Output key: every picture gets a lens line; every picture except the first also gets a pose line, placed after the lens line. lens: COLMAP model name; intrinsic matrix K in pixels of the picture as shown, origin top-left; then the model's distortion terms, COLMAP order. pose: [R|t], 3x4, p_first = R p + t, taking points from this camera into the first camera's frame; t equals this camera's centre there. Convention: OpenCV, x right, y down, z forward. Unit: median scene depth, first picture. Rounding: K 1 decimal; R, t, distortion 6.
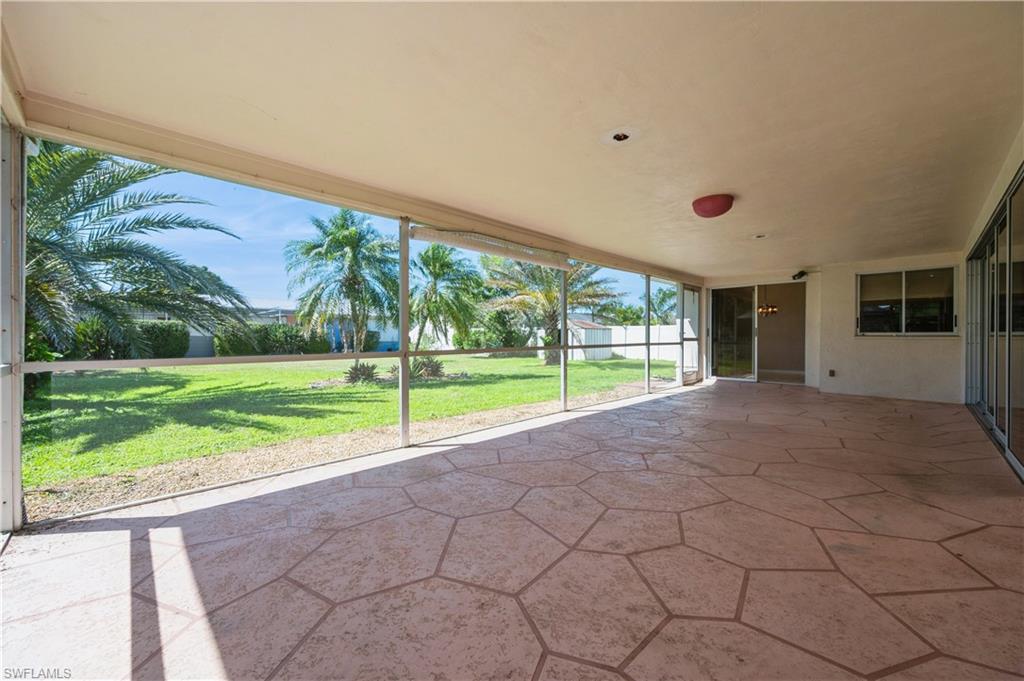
lens RADIAL K [[404.7, 0, 514.8], [0, 404.7, 338.1], [0, 0, 1]] dist [0.003314, 0.000132]
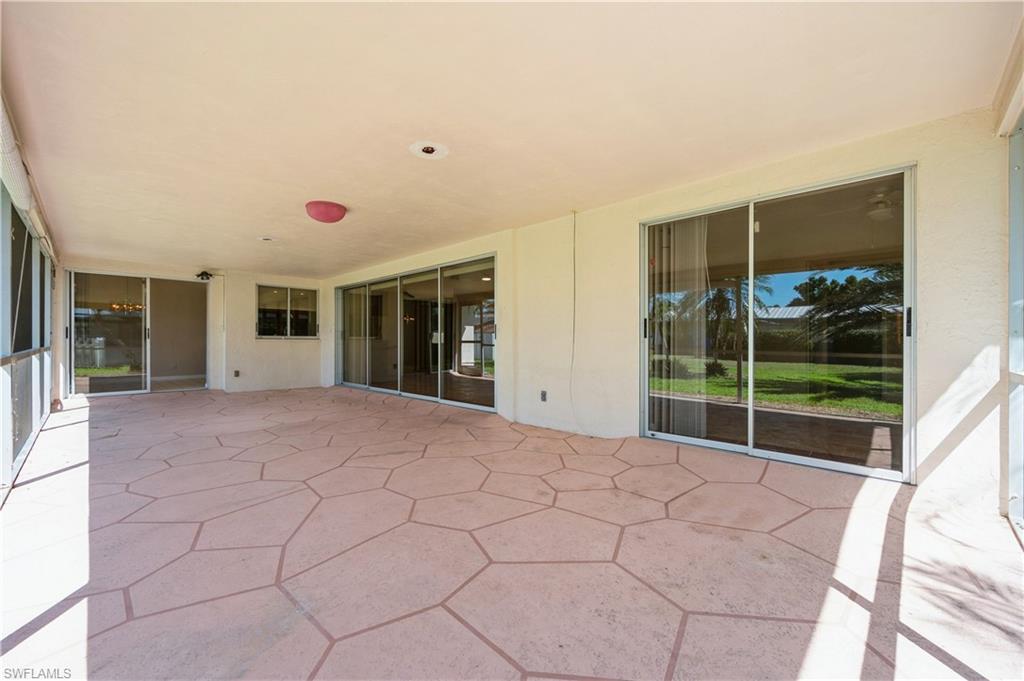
lens RADIAL K [[404.7, 0, 511.4], [0, 404.7, 341.8], [0, 0, 1]] dist [0.003314, 0.000132]
pose [[-0.012379, -0.003794, 0.999916, -0.329443], [-0.000745, 0.999993, 0.003786, -0.001464], [-0.999923, -0.000698, -0.012382, 0.333021]]
